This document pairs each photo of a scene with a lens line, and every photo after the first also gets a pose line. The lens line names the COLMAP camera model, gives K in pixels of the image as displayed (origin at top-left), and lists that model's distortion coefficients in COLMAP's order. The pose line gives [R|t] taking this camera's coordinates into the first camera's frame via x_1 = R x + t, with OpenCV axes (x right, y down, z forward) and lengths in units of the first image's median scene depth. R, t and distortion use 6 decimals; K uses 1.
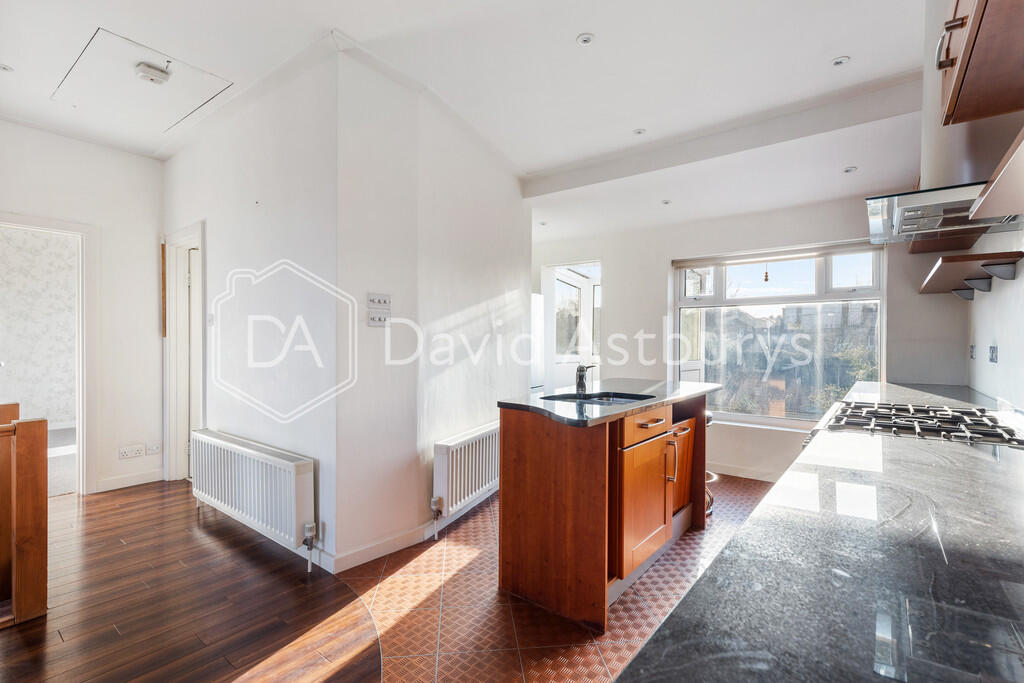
lens RADIAL K [[470.7, 0, 517.4], [0, 470.7, 338.9], [0, 0, 1]] dist [0.001540, -0.000743]
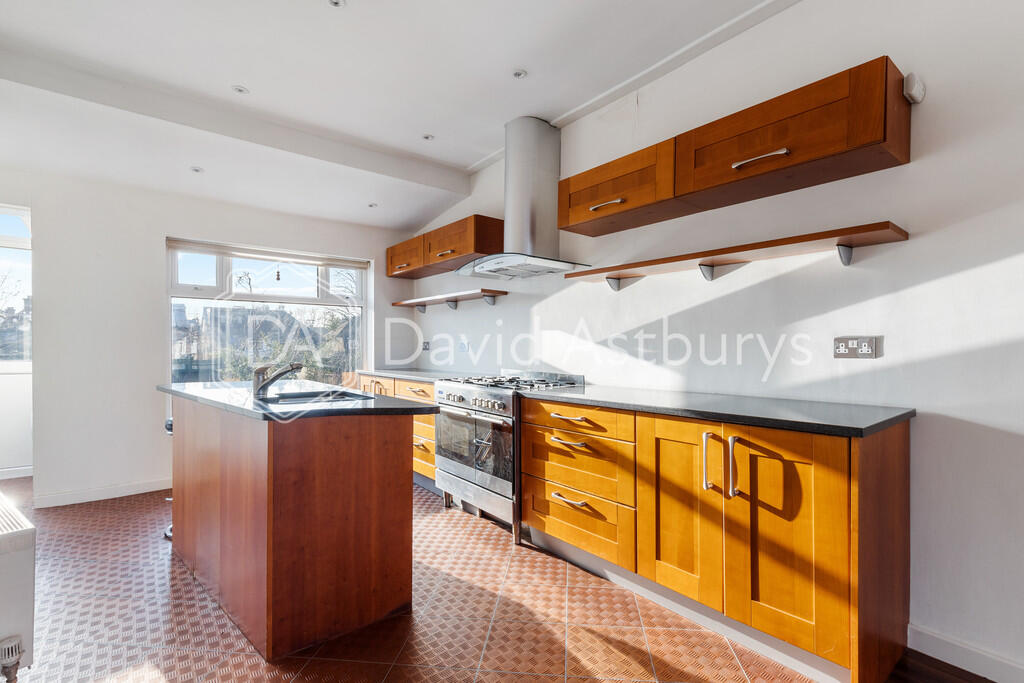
lens RADIAL K [[470.7, 0, 515.1], [0, 470.7, 348.5], [0, 0, 1]] dist [0.001540, -0.000743]
pose [[0.219403, -0.008063, 0.975601, -0.397644], [-0.012810, 0.999856, 0.011144, 0.011391], [-0.975550, -0.014942, 0.219269, 0.272028]]
